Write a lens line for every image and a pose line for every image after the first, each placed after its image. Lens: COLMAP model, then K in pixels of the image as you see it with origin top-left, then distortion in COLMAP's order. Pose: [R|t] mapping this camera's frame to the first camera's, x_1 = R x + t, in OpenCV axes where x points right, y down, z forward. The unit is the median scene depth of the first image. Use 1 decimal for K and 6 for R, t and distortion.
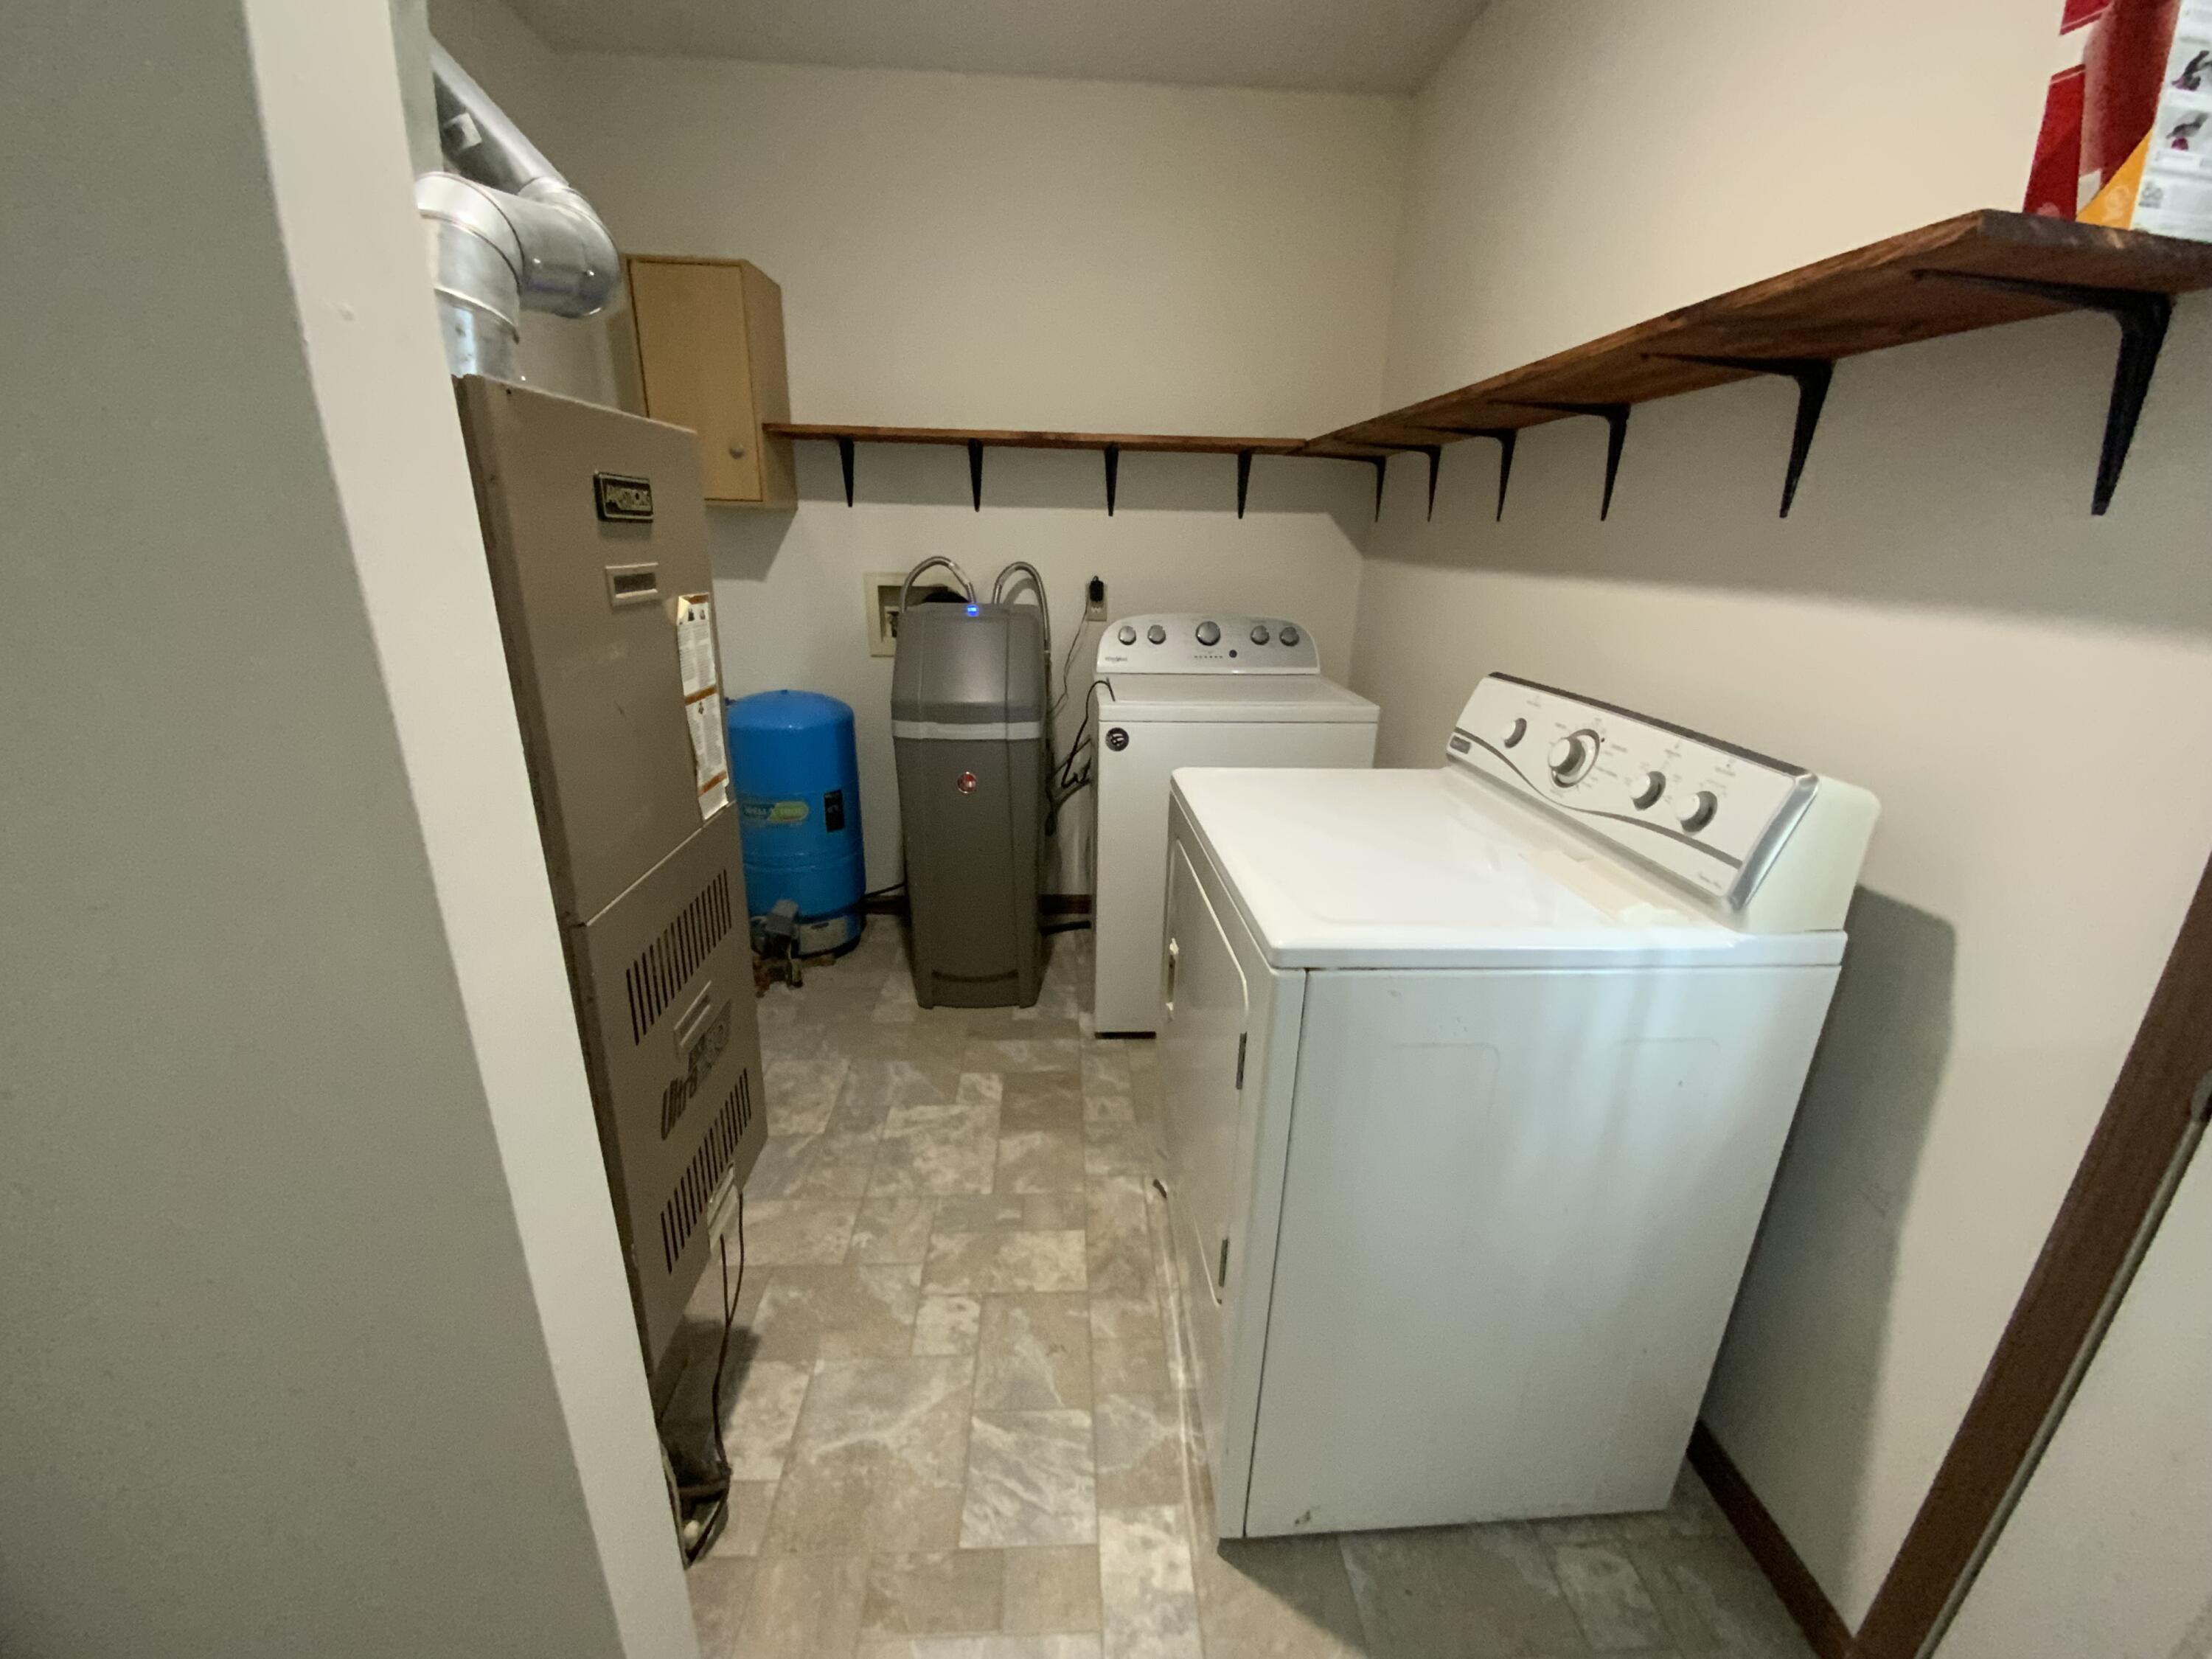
lens RADIAL K [[894.9, 0, 1102.7], [0, 894.9, 843.5], [0, 0, 1]] dist [0.010154, -0.010180]
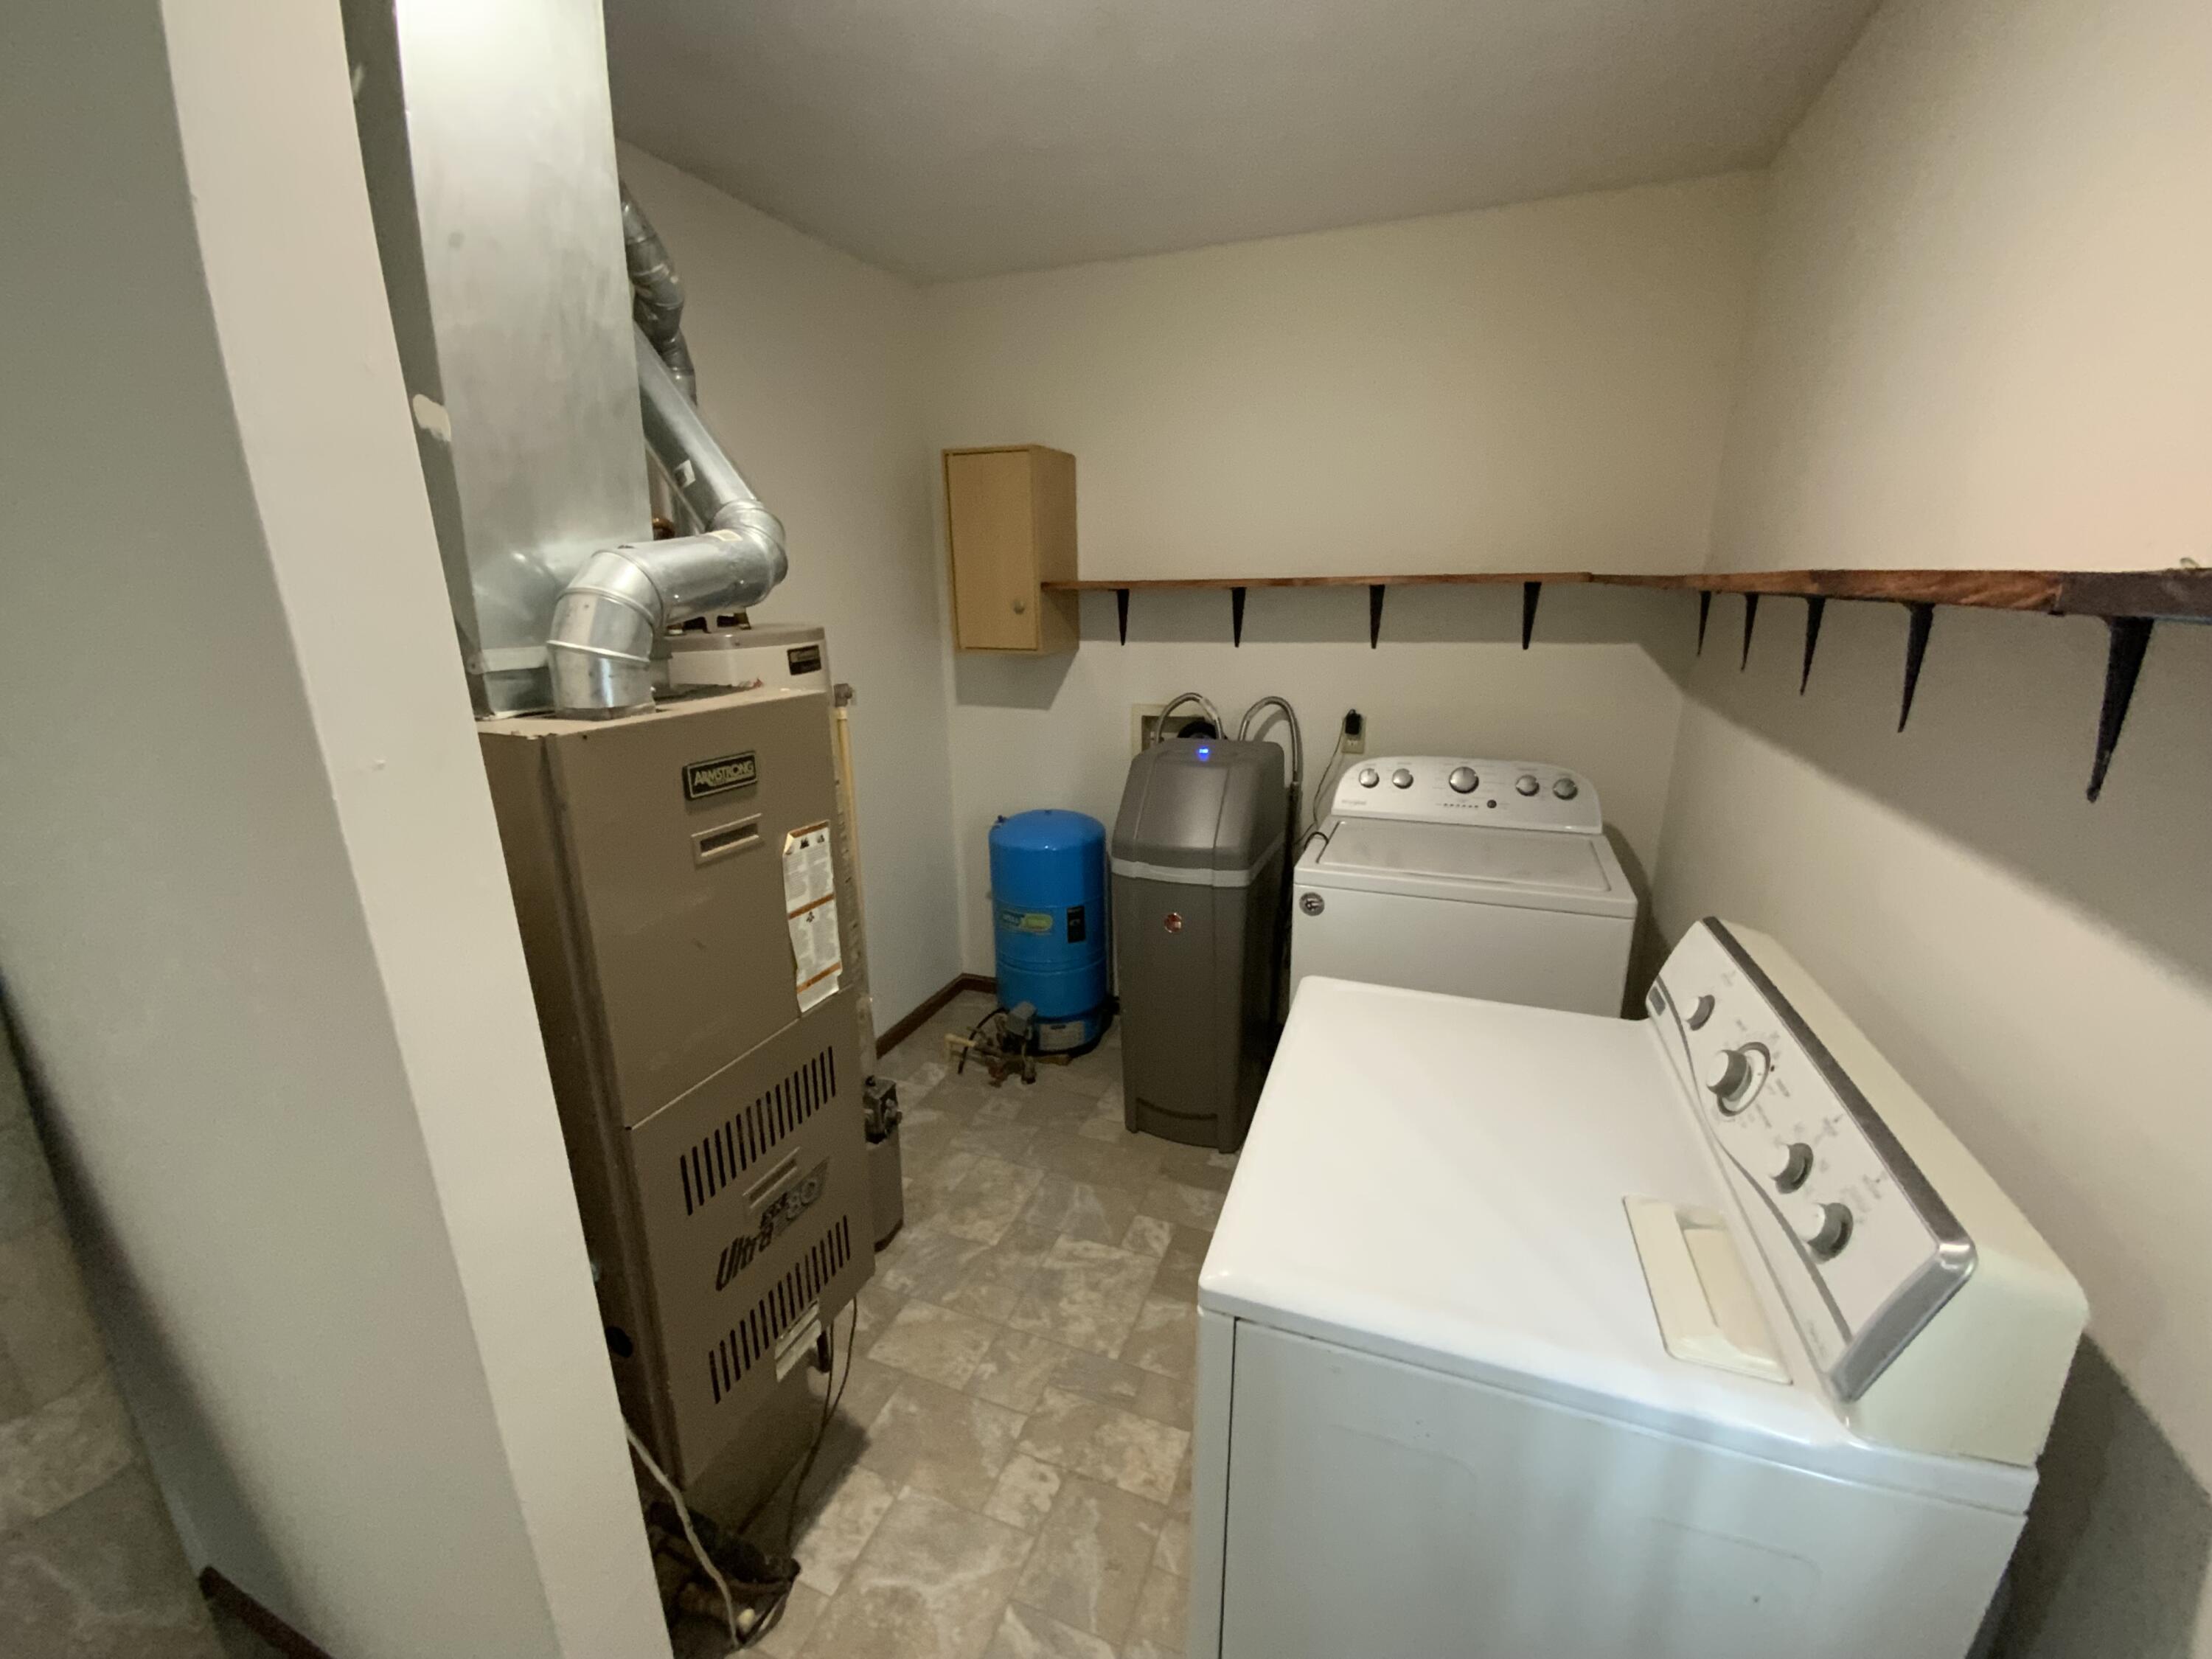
lens RADIAL K [[894.9, 0, 1102.7], [0, 894.9, 843.5], [0, 0, 1]] dist [0.010154, -0.010180]
pose [[0.913264, 0.080235, -0.399389, 0.189576], [-0.102645, 0.994102, -0.035004, -0.126702], [0.394225, 0.072963, 0.916113, 0.033375]]
